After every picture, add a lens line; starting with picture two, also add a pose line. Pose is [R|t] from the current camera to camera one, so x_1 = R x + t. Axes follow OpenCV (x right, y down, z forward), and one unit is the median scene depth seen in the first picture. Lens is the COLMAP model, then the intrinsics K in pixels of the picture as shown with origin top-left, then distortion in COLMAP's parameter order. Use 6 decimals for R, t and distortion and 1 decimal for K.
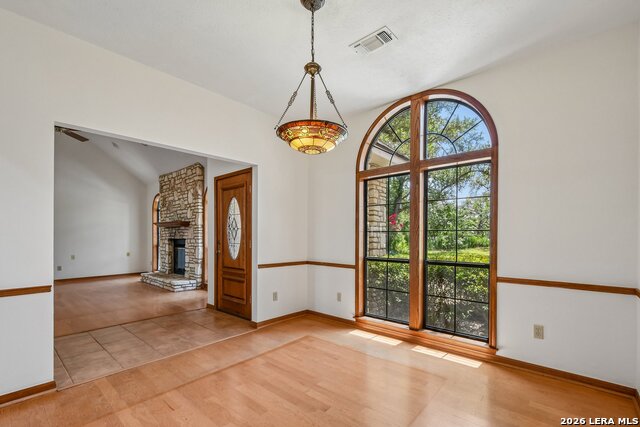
lens RADIAL K [[285.6, 0, 324.6], [0, 285.6, 237.4], [0, 0, 1]] dist [-0.000385, -0.000607]
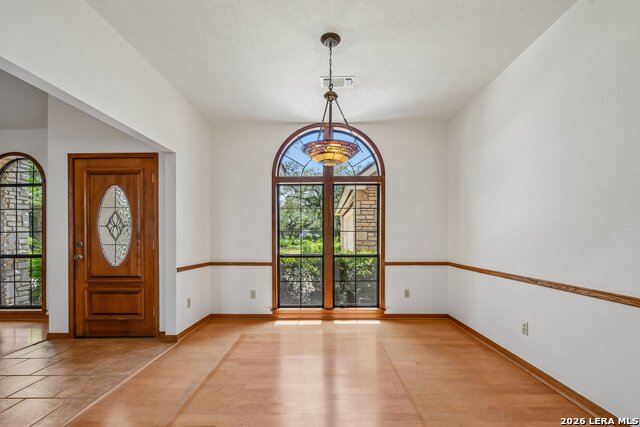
lens RADIAL K [[285.6, 0, 324.6], [0, 285.6, 237.4], [0, 0, 1]] dist [-0.000385, -0.000607]
pose [[0.754987, -0.001625, 0.655738, -0.454709], [0.007544, 0.999952, -0.006207, 0.011153], [-0.655696, 0.009633, 0.754963, 0.048148]]
